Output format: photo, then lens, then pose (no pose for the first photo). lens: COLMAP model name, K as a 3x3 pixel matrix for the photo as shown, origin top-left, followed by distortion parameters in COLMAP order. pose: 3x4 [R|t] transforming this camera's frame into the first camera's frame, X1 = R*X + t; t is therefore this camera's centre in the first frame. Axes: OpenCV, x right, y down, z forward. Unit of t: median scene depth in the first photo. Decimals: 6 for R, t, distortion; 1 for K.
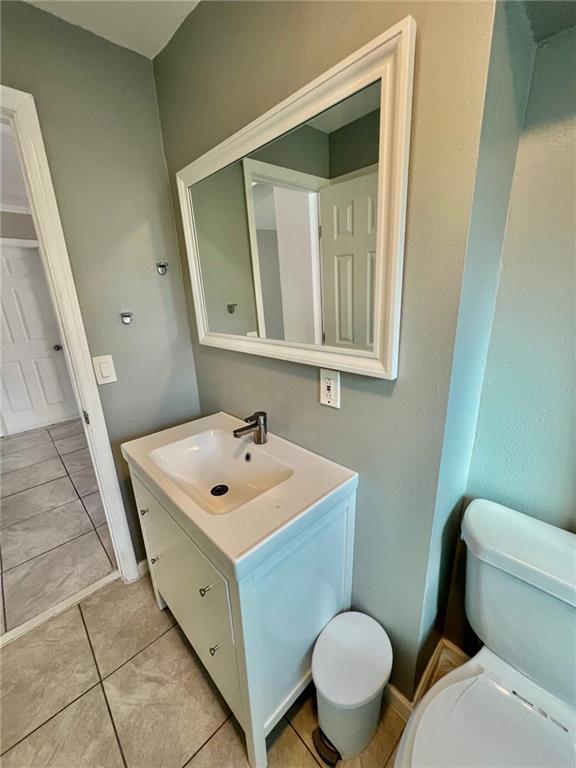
lens RADIAL K [[306.4, 0, 291.5], [0, 306.4, 384.3], [0, 0, 1]] dist [0.001041, -0.000210]
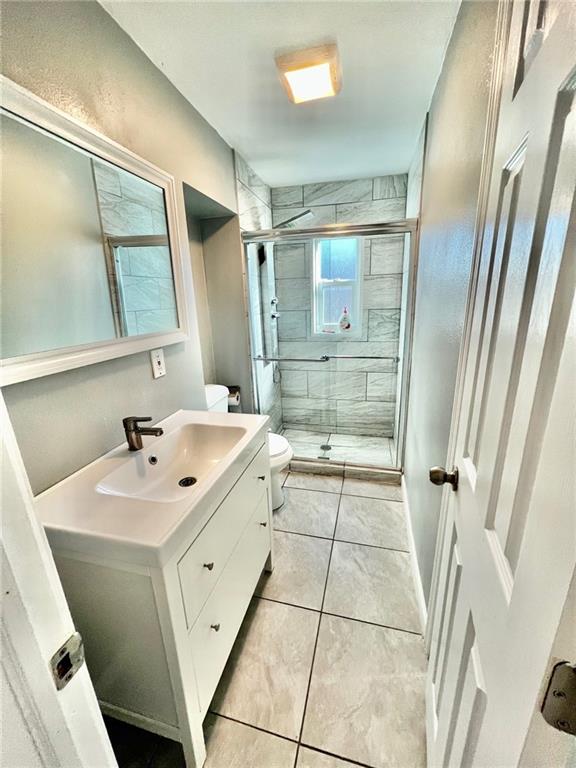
lens RADIAL K [[306.4, 0, 291.5], [0, 306.4, 384.3], [0, 0, 1]] dist [0.001041, -0.000210]
pose [[-0.522388, -0.192063, 0.830796, -1.309823], [0.286964, 0.877877, 0.383384, -0.252805], [-0.802971, 0.438684, -0.403478, 1.084827]]
